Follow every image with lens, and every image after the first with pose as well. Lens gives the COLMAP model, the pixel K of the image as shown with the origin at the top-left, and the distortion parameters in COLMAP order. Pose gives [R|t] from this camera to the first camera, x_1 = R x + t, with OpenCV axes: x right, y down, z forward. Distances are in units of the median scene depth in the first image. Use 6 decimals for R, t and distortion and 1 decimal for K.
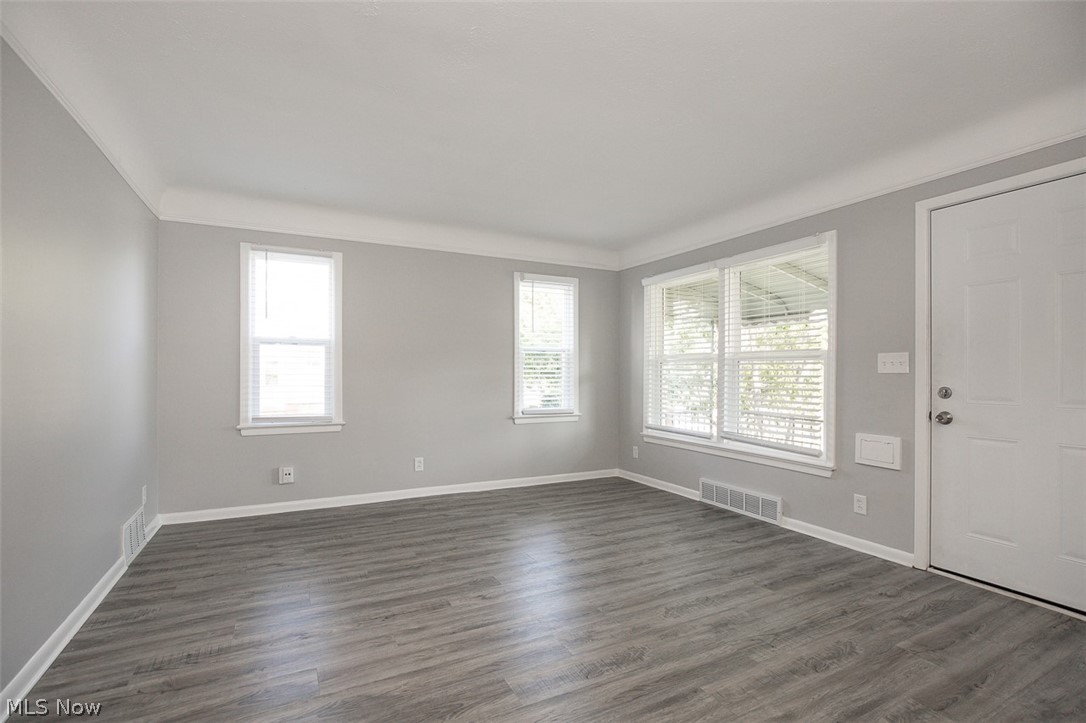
lens RADIAL K [[497.7, 0, 544.1], [0, 497.7, 364.8], [0, 0, 1]] dist [-0.009478, 0.002329]
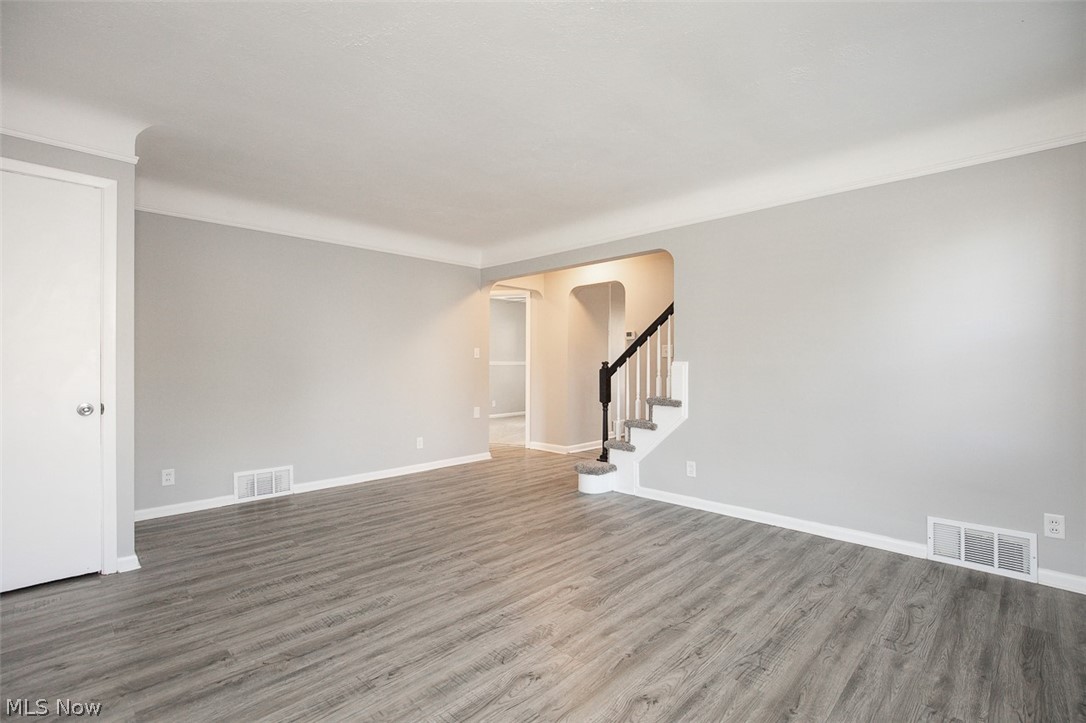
lens RADIAL K [[497.7, 0, 547.3], [0, 497.7, 365.2], [0, 0, 1]] dist [-0.009478, 0.002329]
pose [[-0.949791, -0.003560, -0.312865, 0.202565], [-0.001347, 0.999973, -0.007289, 0.021066], [0.312882, -0.006502, -0.949770, 1.628902]]
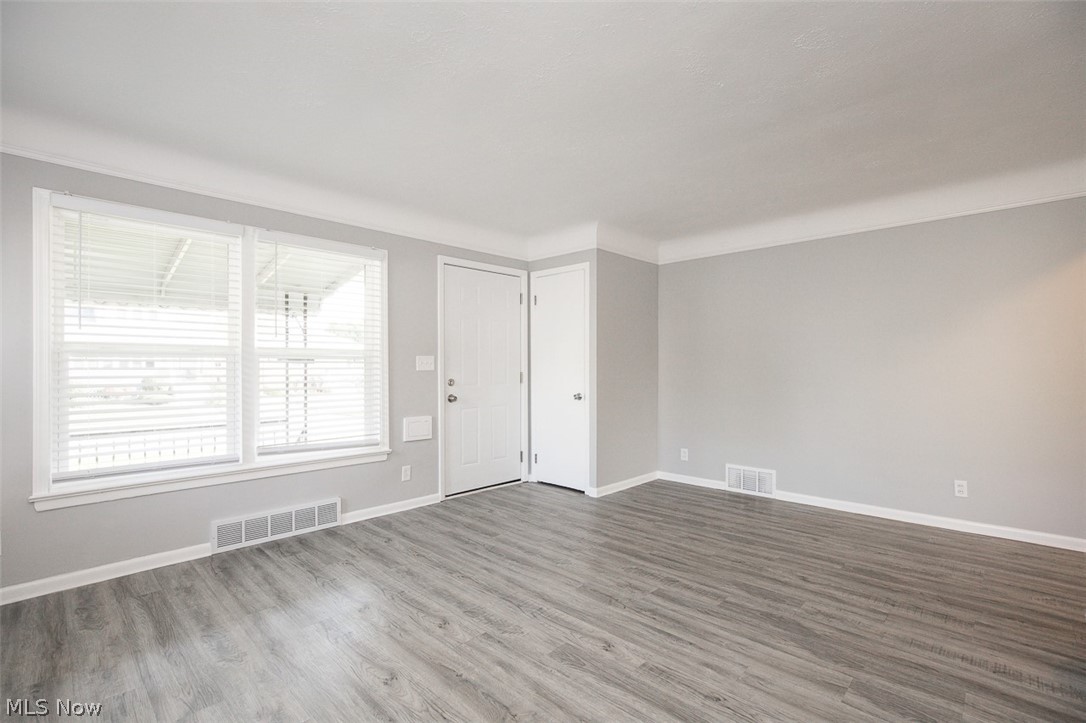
lens RADIAL K [[497.7, 0, 535.3], [0, 497.7, 362.9], [0, 0, 1]] dist [-0.009478, 0.002329]
pose [[-0.308084, 0.006267, 0.951339, -0.728588], [-0.009867, 0.999903, -0.009782, 0.006441], [-0.951308, -0.012401, -0.307992, 1.151012]]
